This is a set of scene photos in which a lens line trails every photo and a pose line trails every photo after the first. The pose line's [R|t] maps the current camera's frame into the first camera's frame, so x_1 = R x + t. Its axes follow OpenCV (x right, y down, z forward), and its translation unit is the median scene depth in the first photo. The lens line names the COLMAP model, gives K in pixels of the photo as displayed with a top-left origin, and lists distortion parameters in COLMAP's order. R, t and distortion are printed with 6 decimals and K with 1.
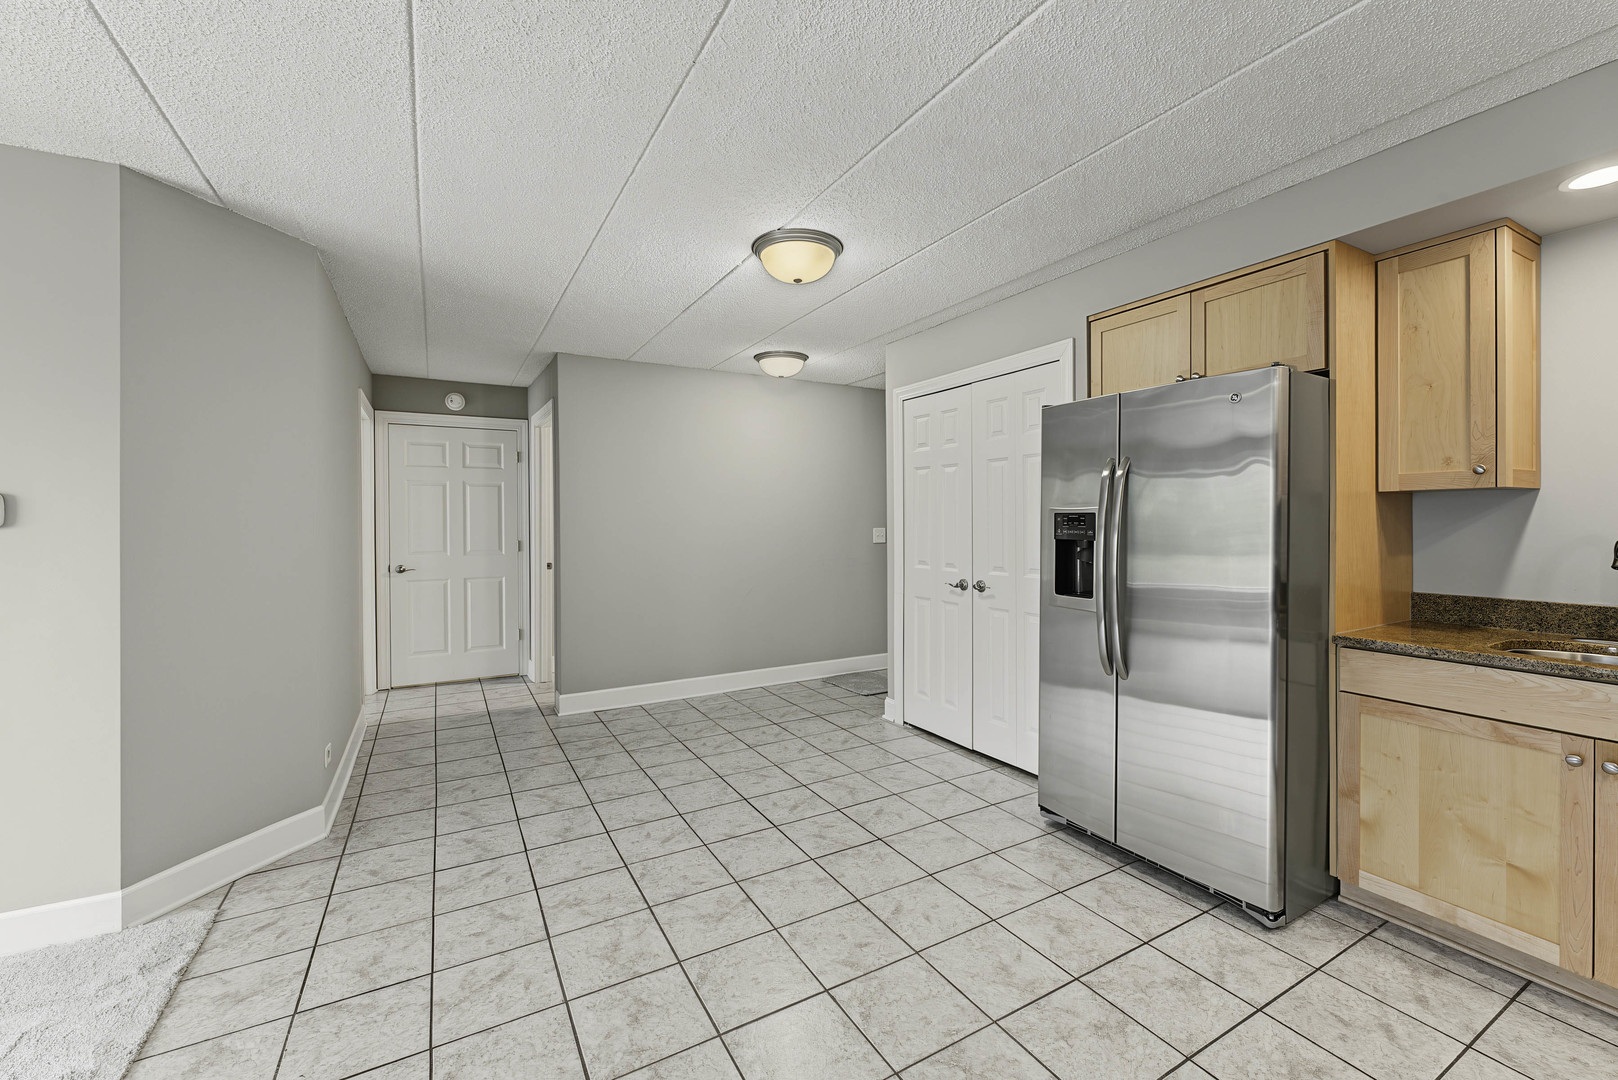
lens RADIAL K [[654.6, 0, 806.7], [0, 654.6, 526.9], [0, 0, 1]] dist [-0.000572, 0.000067]
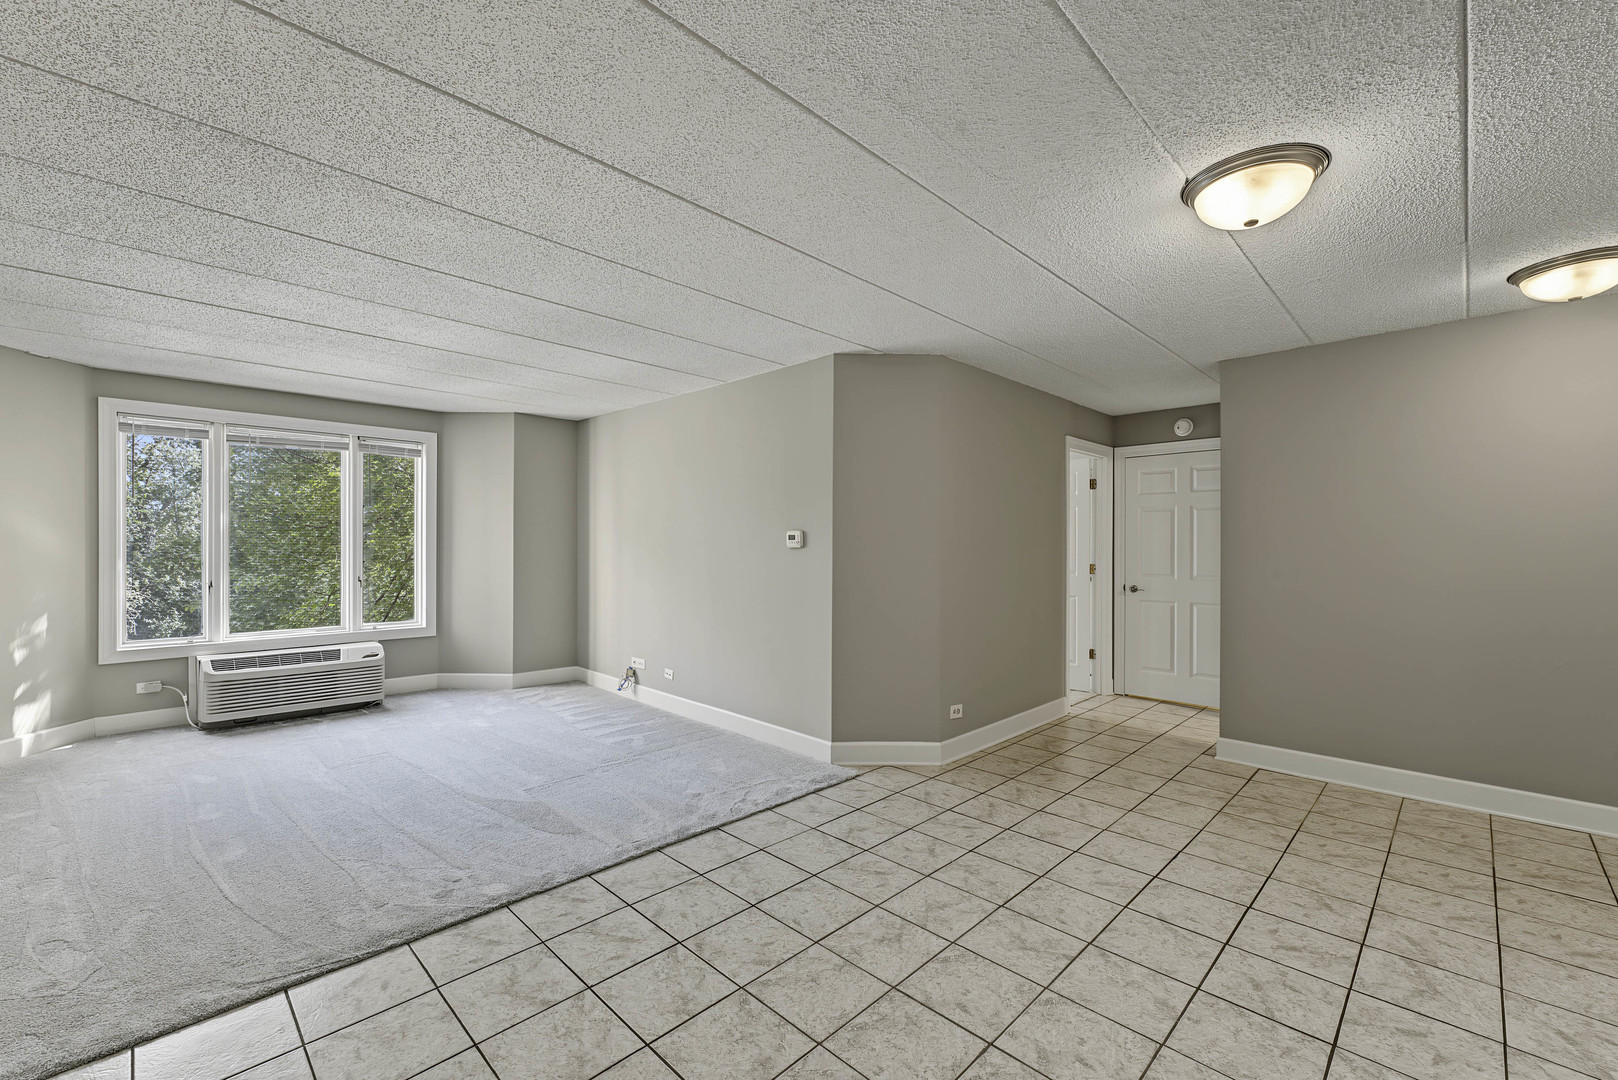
lens RADIAL K [[666.9, 0, 808.0], [0, 666.9, 548.1], [0, 0, 1]] dist [0.000127, 0.000382]
pose [[0.269983, 0.007848, -0.962833, 0.645311], [-0.010666, 0.999930, 0.005159, -0.008217], [0.962806, 0.008877, 0.270048, 0.349814]]
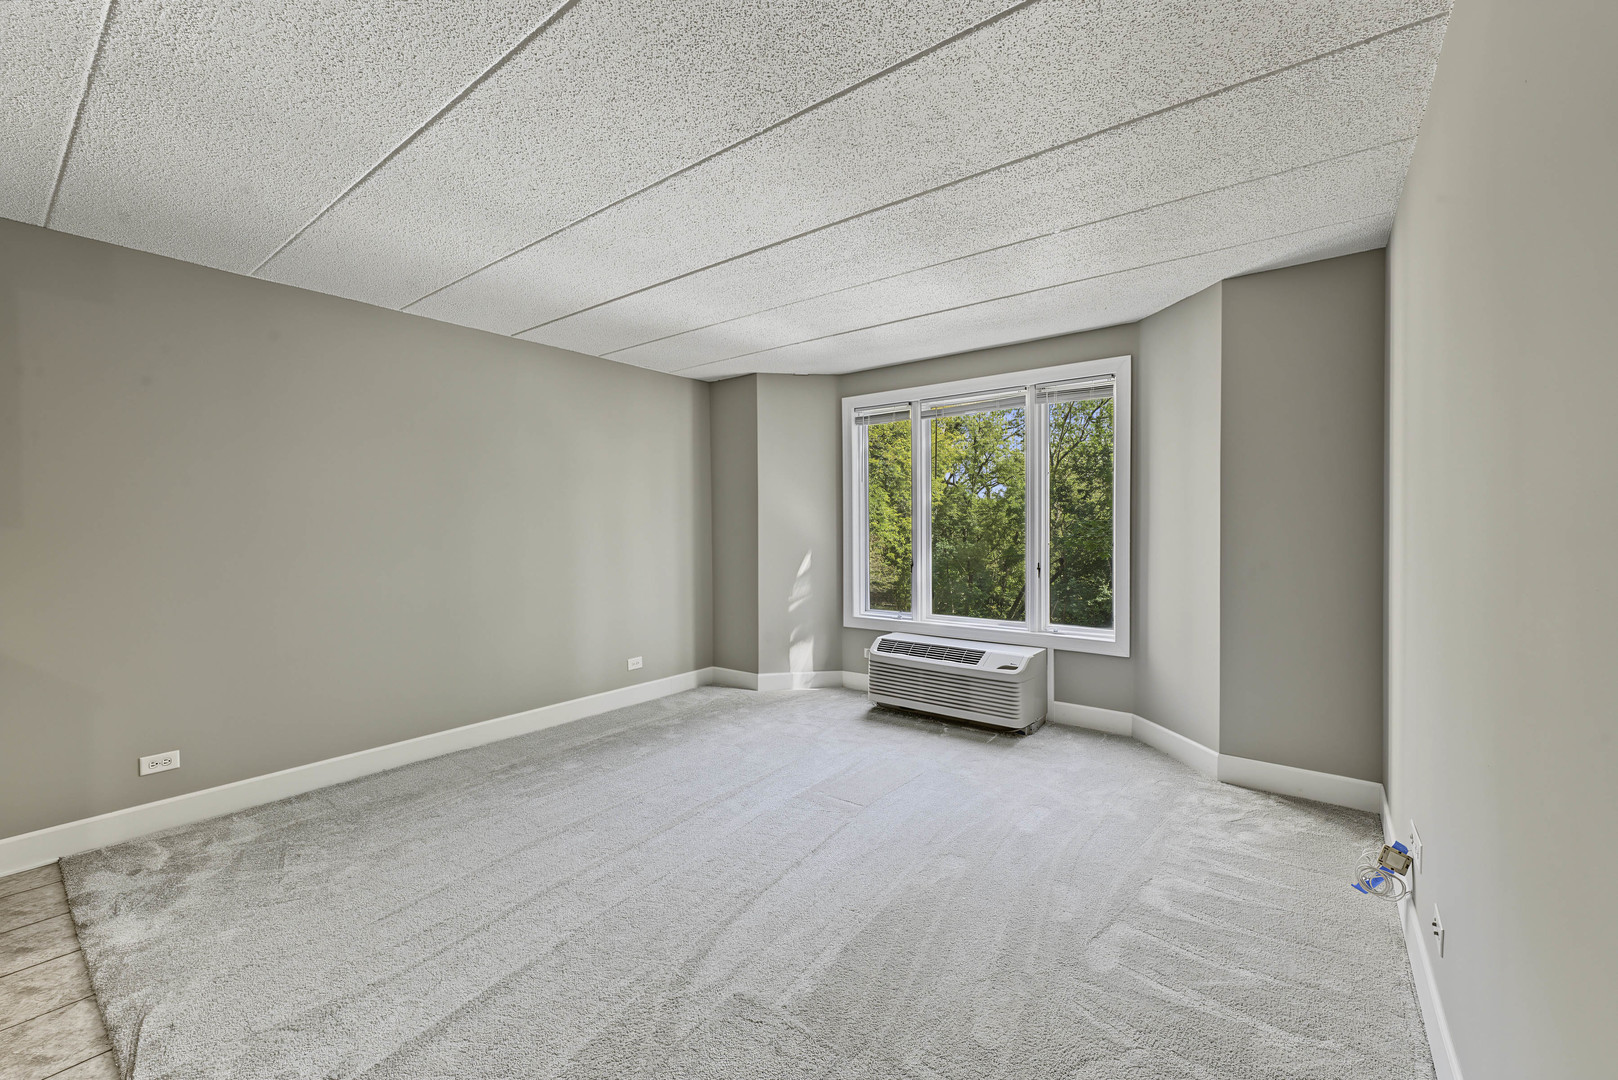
lens RADIAL K [[654.6, 0, 806.7], [0, 654.6, 526.9], [0, 0, 1]] dist [-0.000572, 0.000067]
pose [[-0.918944, 0.011971, -0.394206, -0.667774], [0.006938, 0.999875, 0.014190, -0.008359], [0.394327, 0.010305, -0.918913, 0.843543]]
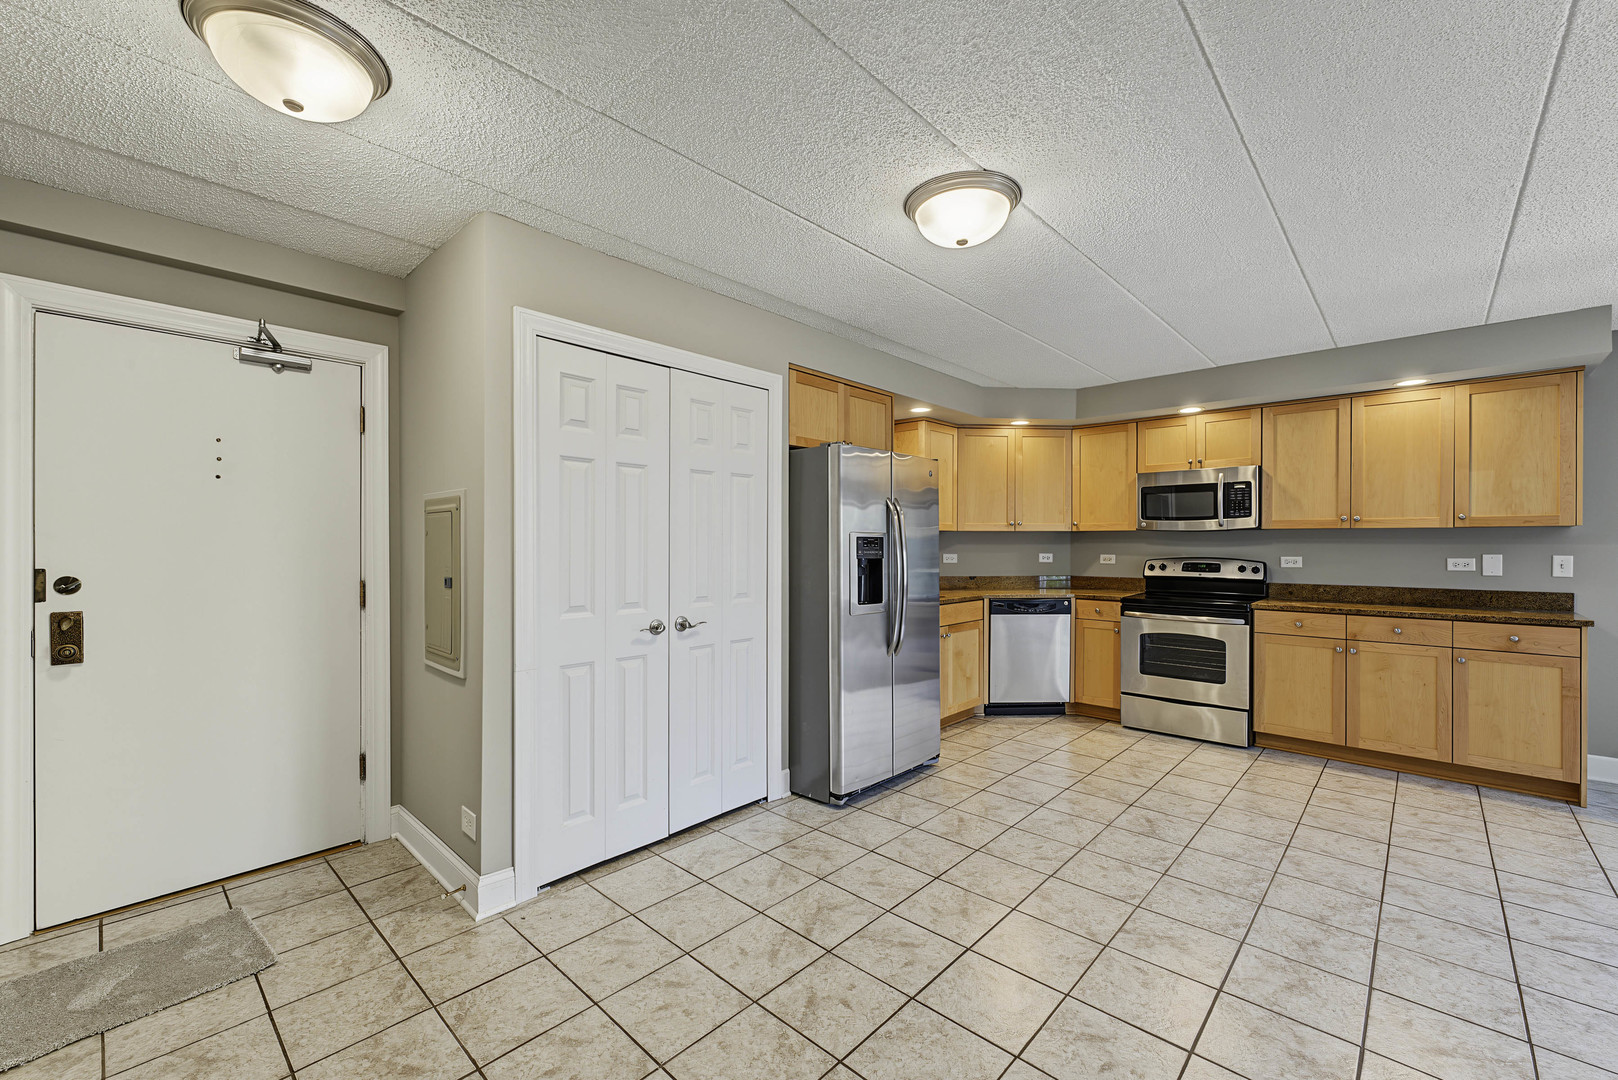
lens RADIAL K [[664.7, 0, 808.1], [0, 664.7, 544.1], [0, 0, 1]] dist [0.000015, 0.000061]
pose [[-0.301151, 0.001847, 0.953575, -0.813299], [0.007841, 0.999969, 0.000539, -0.010266], [-0.953544, 0.007640, -0.301156, 1.582326]]
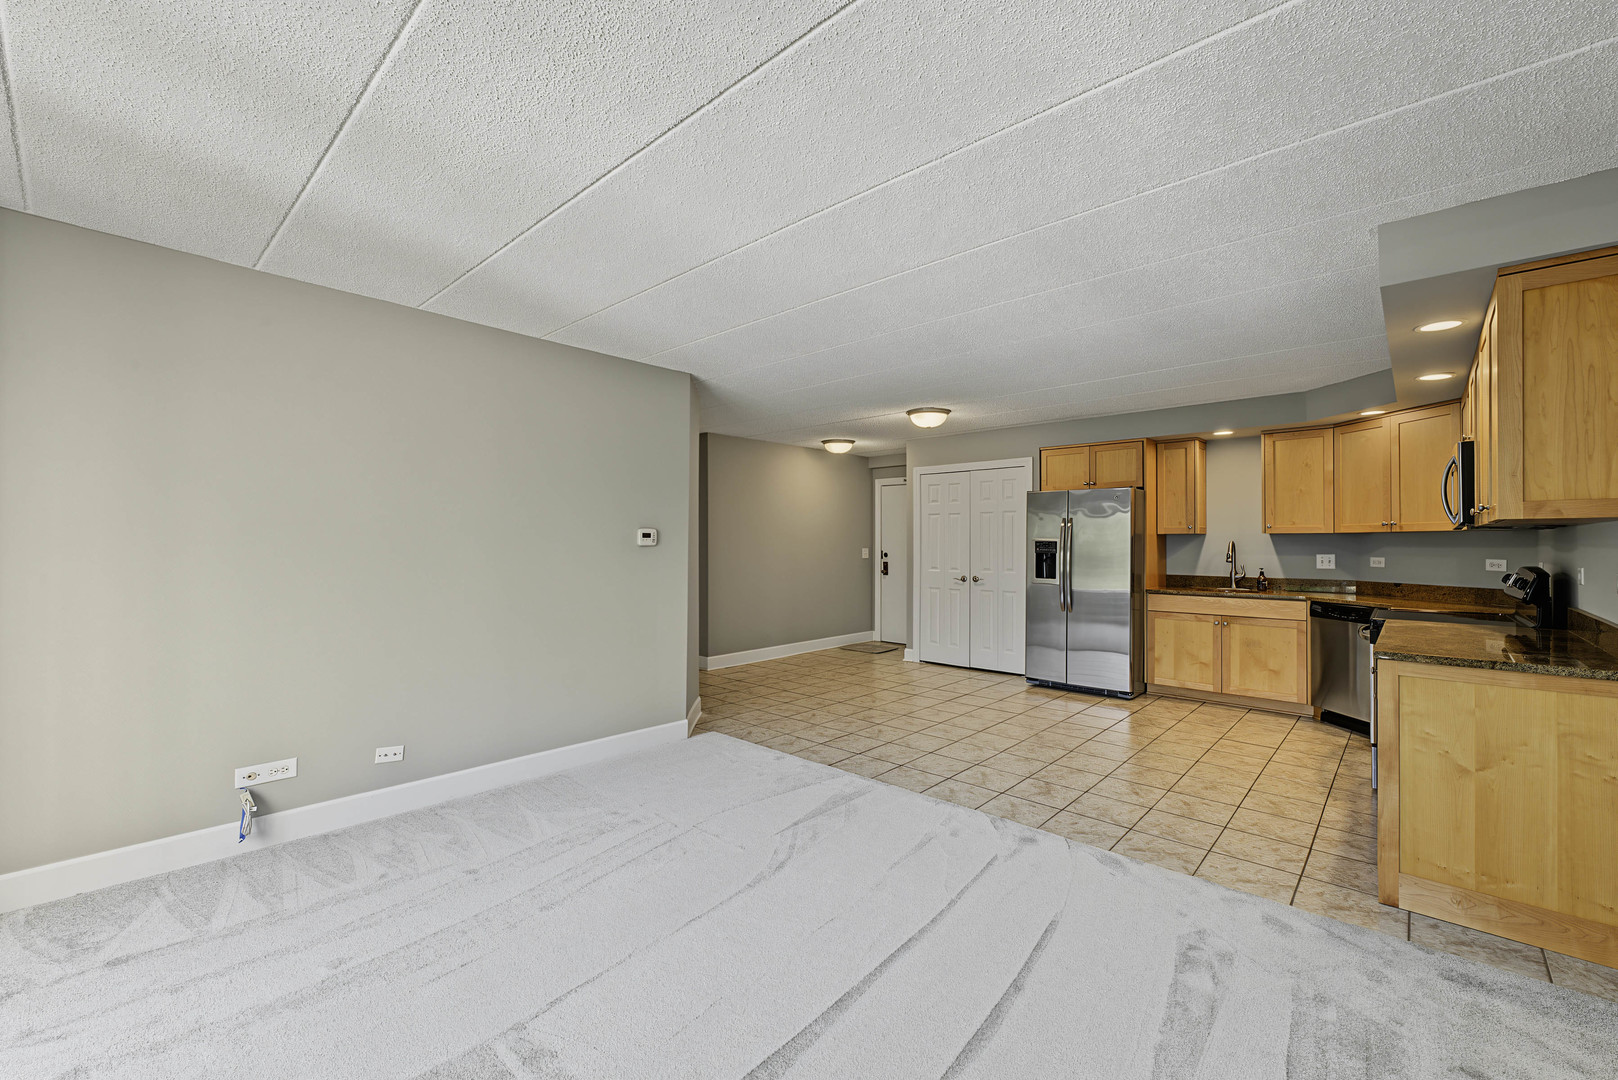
lens RADIAL K [[664.7, 0, 808.1], [0, 664.7, 544.1], [0, 0, 1]] dist [0.000015, 0.000061]
pose [[0.950961, 0.005051, 0.309271, -1.128432], [-0.003045, 0.999971, -0.006969, 0.006900], [-0.309297, 0.005685, 0.950948, -0.961678]]
